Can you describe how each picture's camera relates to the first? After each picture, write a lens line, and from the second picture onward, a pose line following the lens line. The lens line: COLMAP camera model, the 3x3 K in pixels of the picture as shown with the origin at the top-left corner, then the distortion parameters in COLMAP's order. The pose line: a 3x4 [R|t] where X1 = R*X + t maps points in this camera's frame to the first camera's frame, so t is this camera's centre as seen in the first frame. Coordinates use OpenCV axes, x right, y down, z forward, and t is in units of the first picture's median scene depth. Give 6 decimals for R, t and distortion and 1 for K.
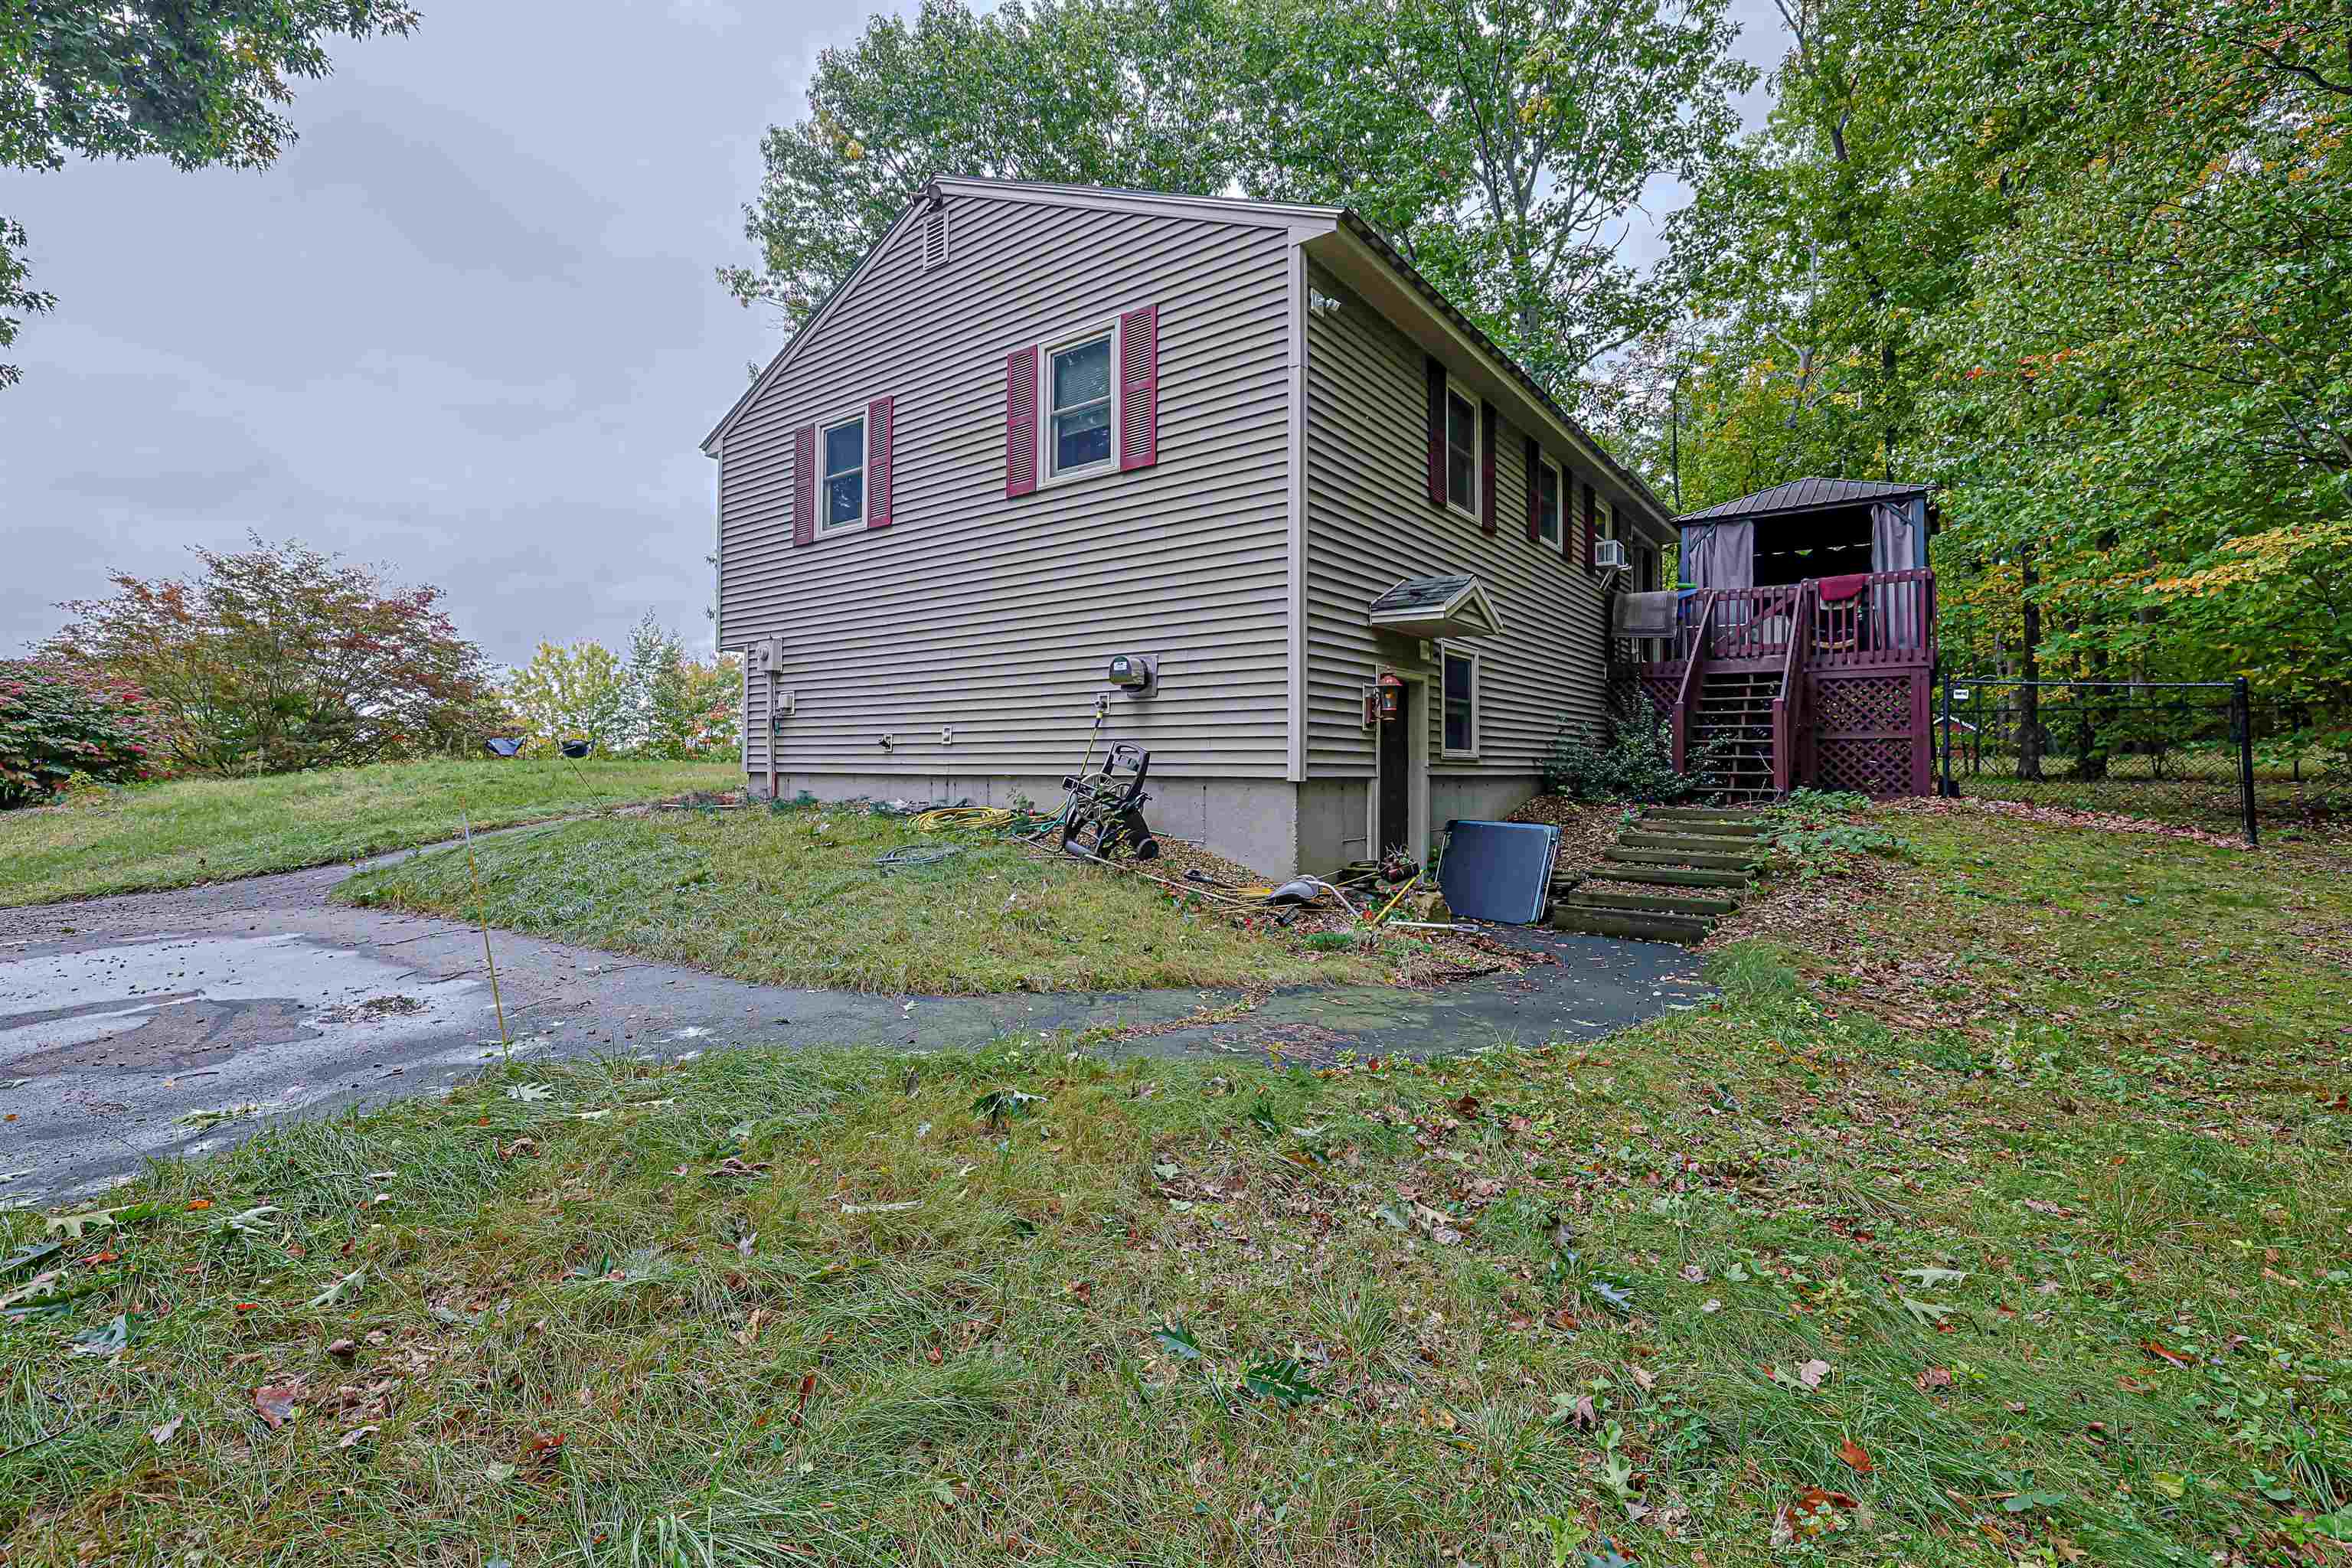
lens RADIAL K [[998.7, 0, 1191.4], [0, 998.7, 765.9], [0, 0, 1]] dist [-0.000742, -0.000332]
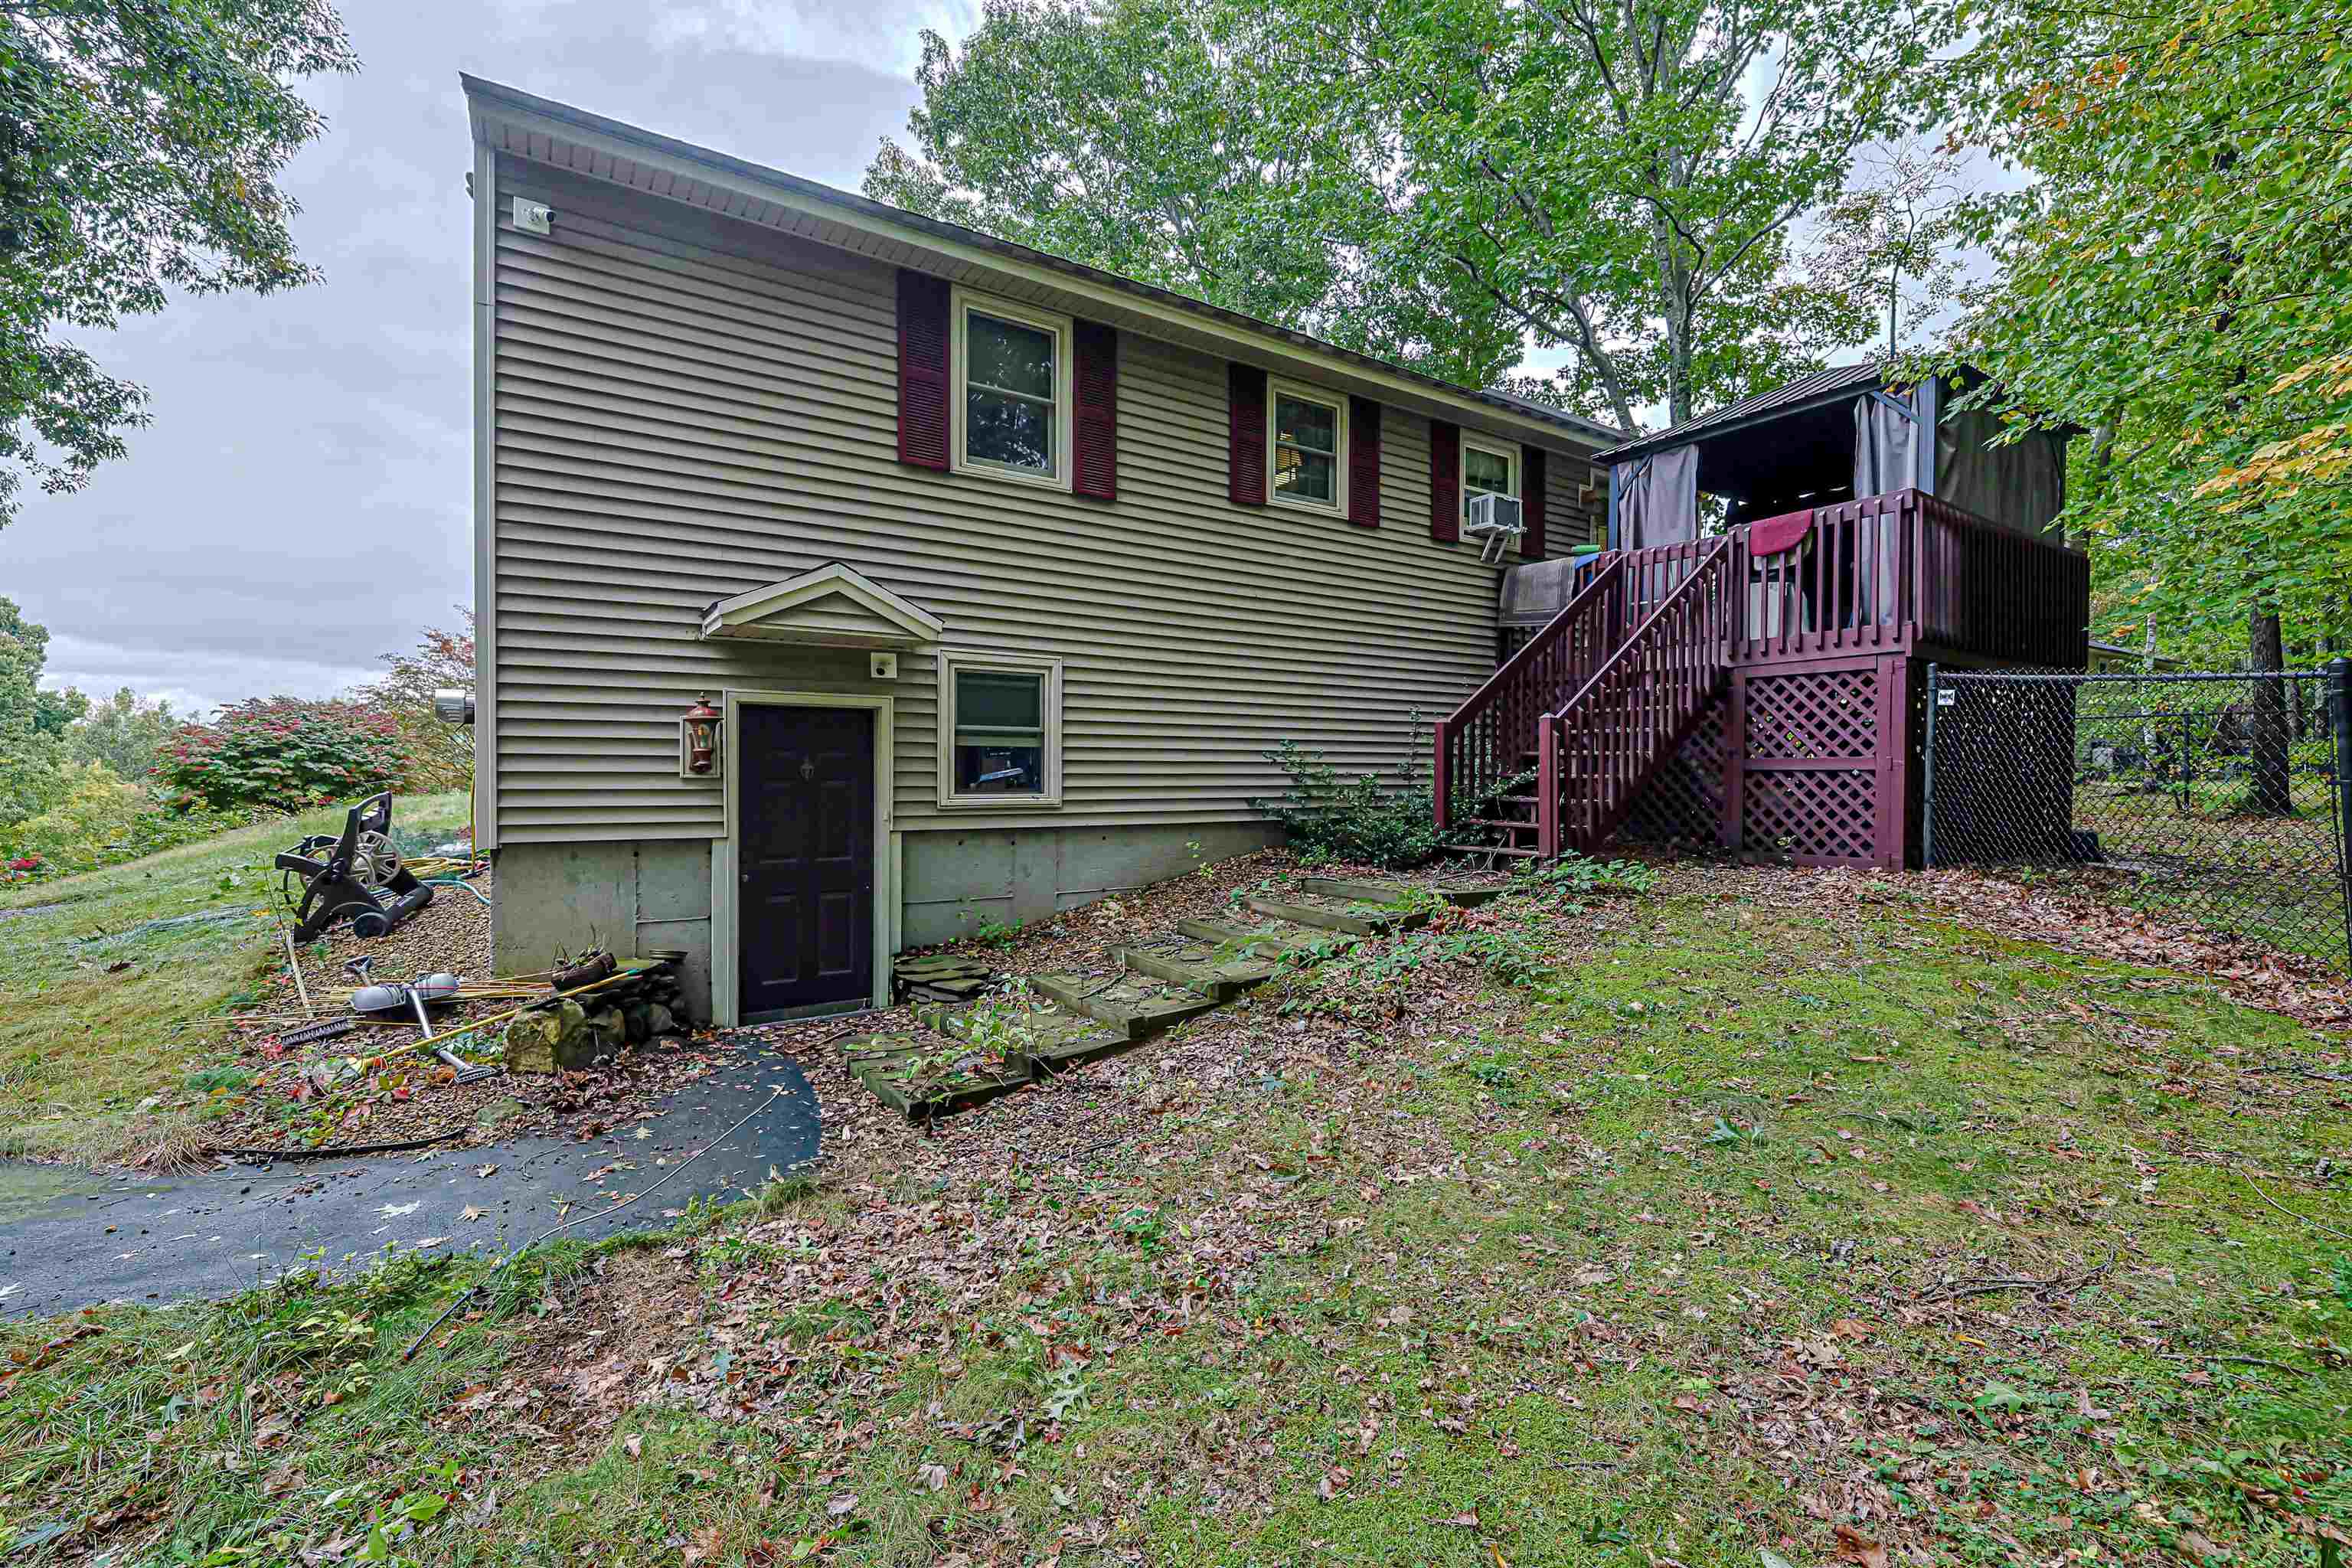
lens RADIAL K [[998.7, 0, 1171.4], [0, 998.7, 791.2], [0, 0, 1]] dist [-0.000742, -0.000332]
pose [[0.945490, 0.005646, -0.325601, 0.484672], [-0.000090, 0.999854, 0.017076, -0.024035], [0.325650, -0.016116, 0.945353, 0.260629]]
